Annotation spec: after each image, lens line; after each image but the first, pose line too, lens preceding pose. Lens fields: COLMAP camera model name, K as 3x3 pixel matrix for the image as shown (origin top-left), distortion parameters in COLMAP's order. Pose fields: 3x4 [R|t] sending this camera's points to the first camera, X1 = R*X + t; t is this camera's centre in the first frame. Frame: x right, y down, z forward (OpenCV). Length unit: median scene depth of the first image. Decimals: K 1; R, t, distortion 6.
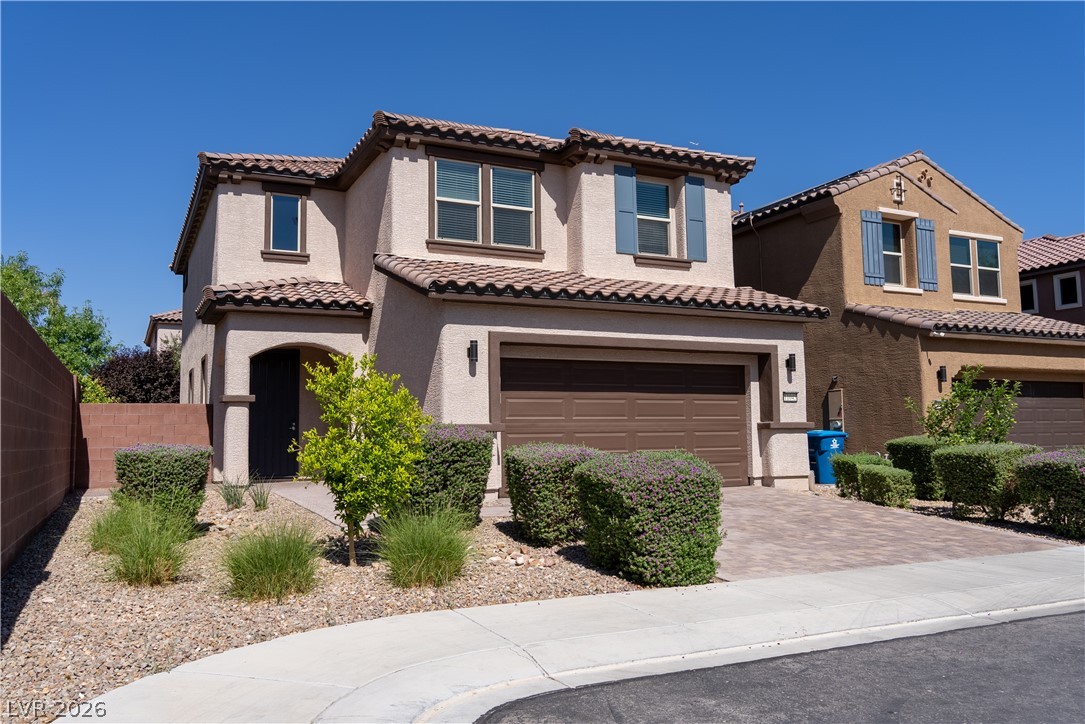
lens RADIAL K [[852.1, 0, 540.7], [0, 852.1, 360.5], [0, 0, 1]] dist [-0.001570, -0.000214]
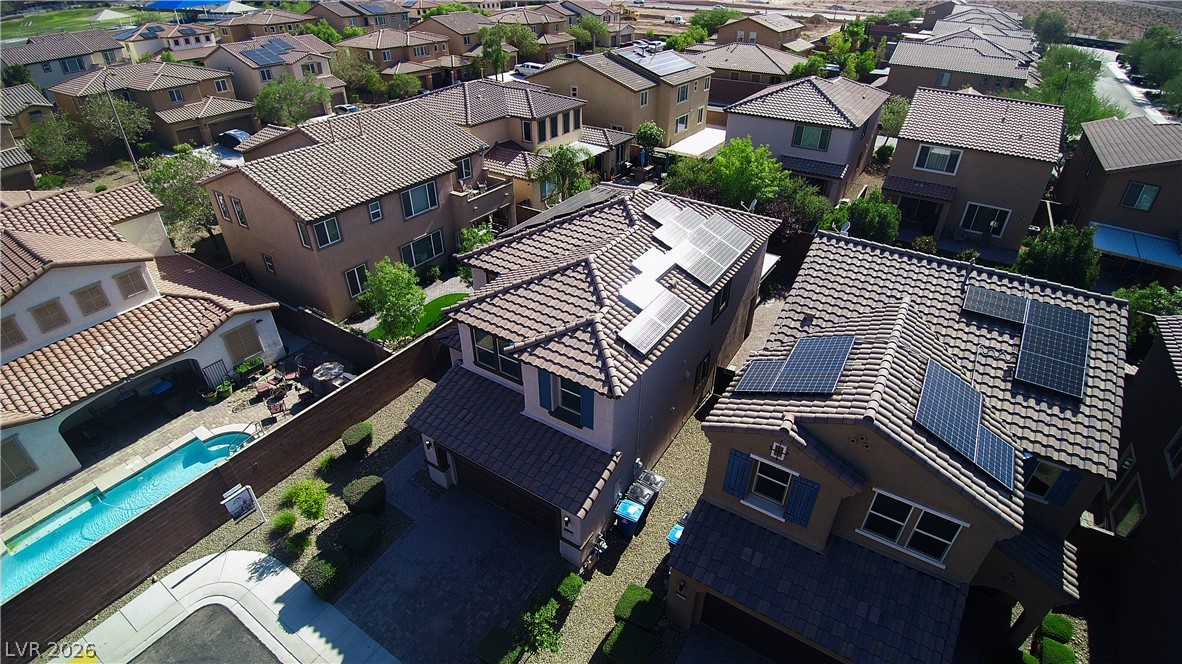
lens RADIAL K [[568.2, 0, 589.7], [0, 568.2, 325.2], [0, 0, 1]] dist [-0.032292, -0.017433]
pose [[0.513253, 0.479423, -0.711846, 0.889386], [0.063408, 0.805979, 0.588539, -0.935316], [0.855892, -0.347206, 0.383272, 0.687485]]
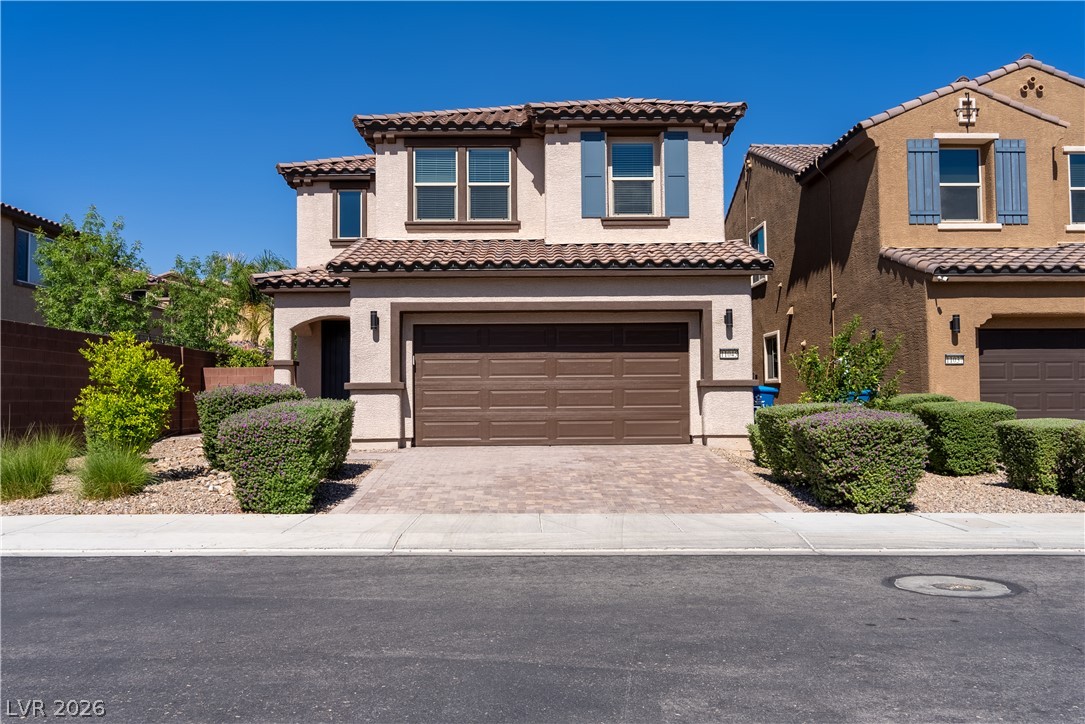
lens RADIAL K [[852.1, 0, 540.7], [0, 852.1, 360.5], [0, 0, 1]] dist [-0.001570, -0.000214]
pose [[0.901964, -0.013448, -0.431602, 0.483753], [0.033986, 0.998625, 0.039909, 0.004165], [0.430472, -0.050665, 0.901181, 0.034787]]
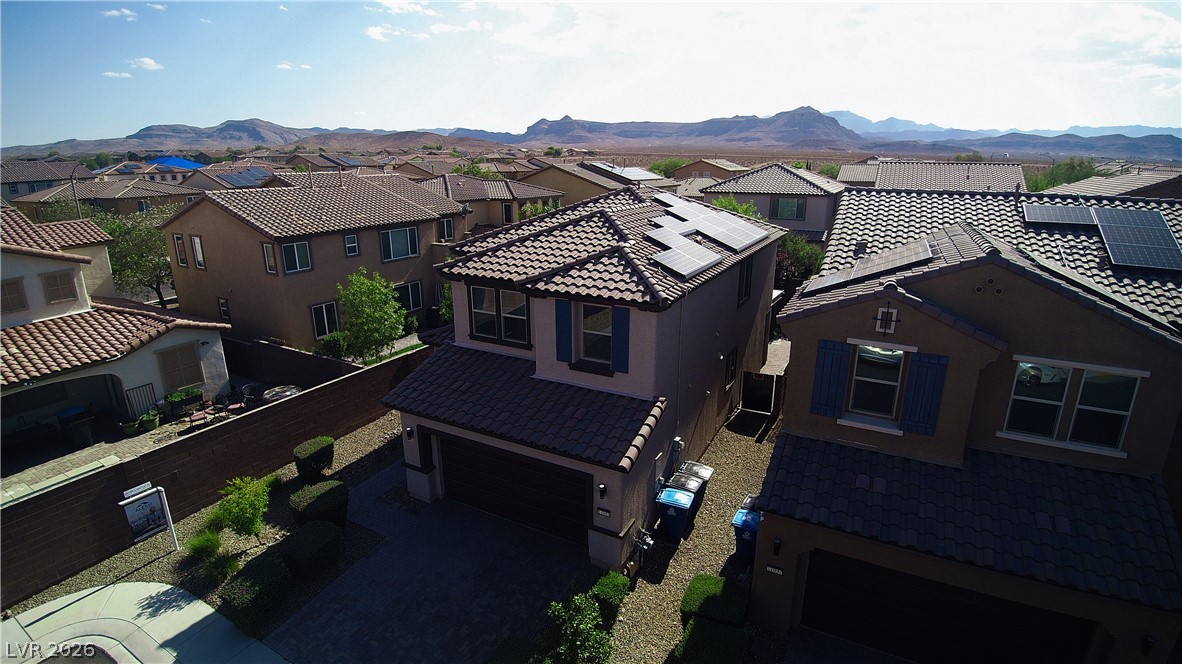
lens RADIAL K [[568.2, 0, 589.7], [0, 568.2, 325.2], [0, 0, 1]] dist [-0.032292, -0.017433]
pose [[0.575683, 0.238453, -0.782131, 0.835705], [0.063990, 0.940461, 0.333823, -0.485678], [0.815165, -0.242225, 0.526149, 0.555819]]
